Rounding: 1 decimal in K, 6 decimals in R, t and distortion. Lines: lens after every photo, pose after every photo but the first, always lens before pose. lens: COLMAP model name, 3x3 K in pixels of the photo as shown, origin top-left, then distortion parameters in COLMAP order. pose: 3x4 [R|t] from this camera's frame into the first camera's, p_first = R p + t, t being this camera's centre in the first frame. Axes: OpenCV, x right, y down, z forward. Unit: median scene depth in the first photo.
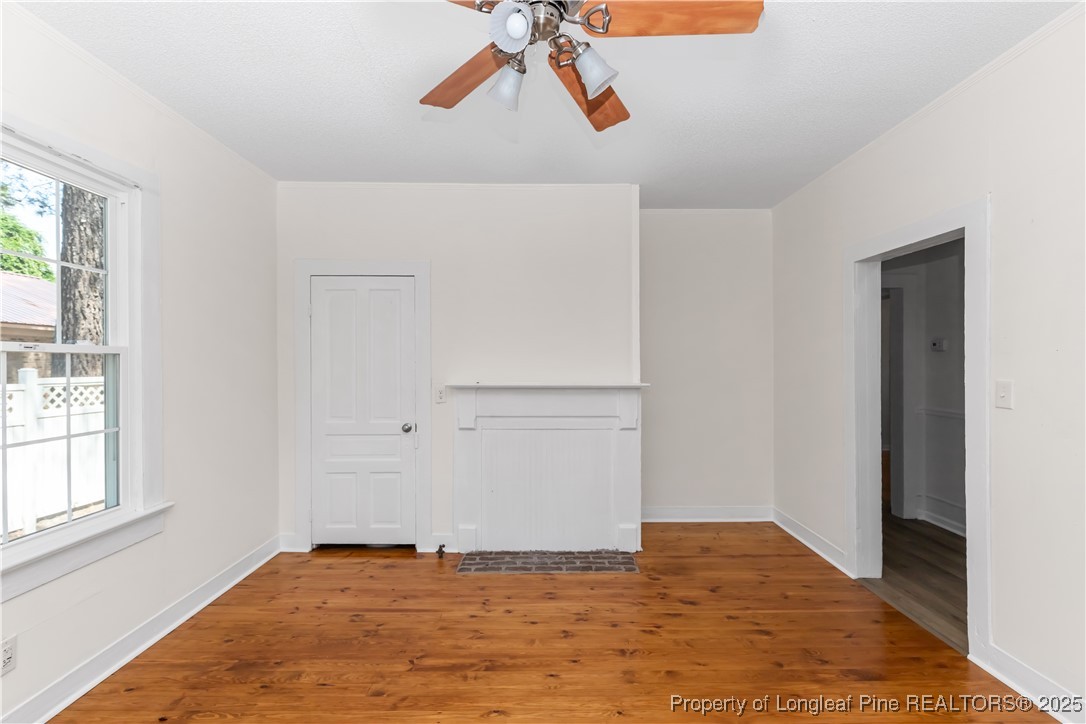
lens RADIAL K [[502.3, 0, 546.1], [0, 502.3, 366.7], [0, 0, 1]] dist [0.008199, -0.002421]
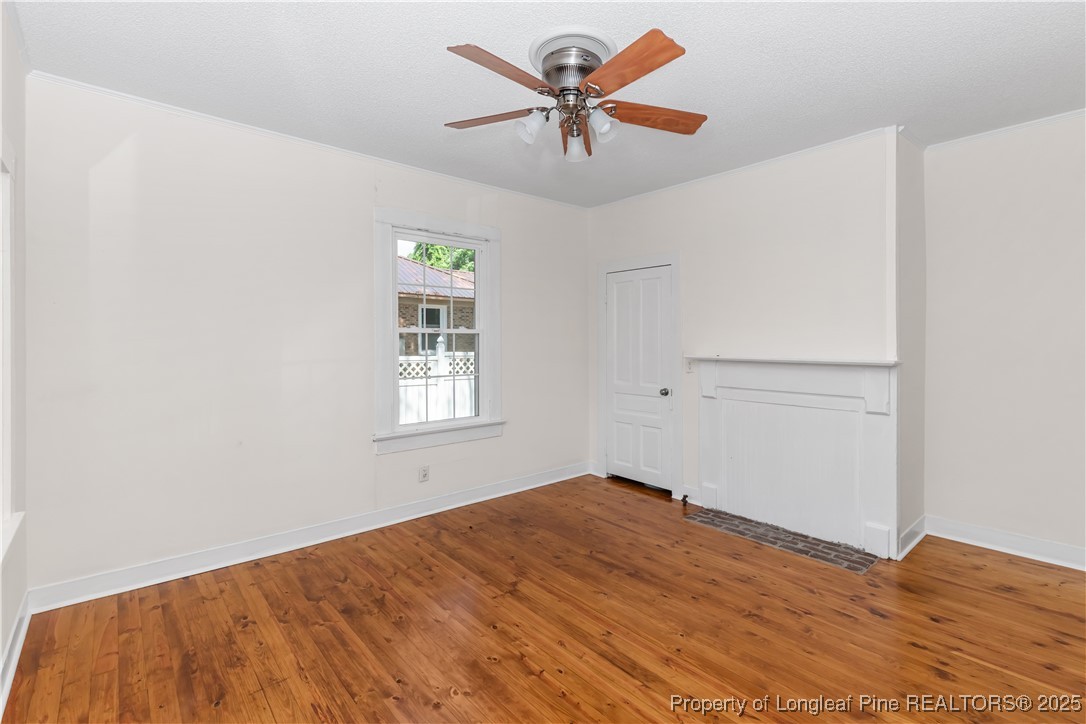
lens RADIAL K [[502.3, 0, 531.2], [0, 502.3, 343.6], [0, 0, 1]] dist [0.008199, -0.002421]
pose [[0.631956, 0.003675, -0.774995, 0.500164], [-0.002773, 0.999993, 0.002481, 0.004533], [0.774999, 0.000582, 0.631962, -0.006702]]
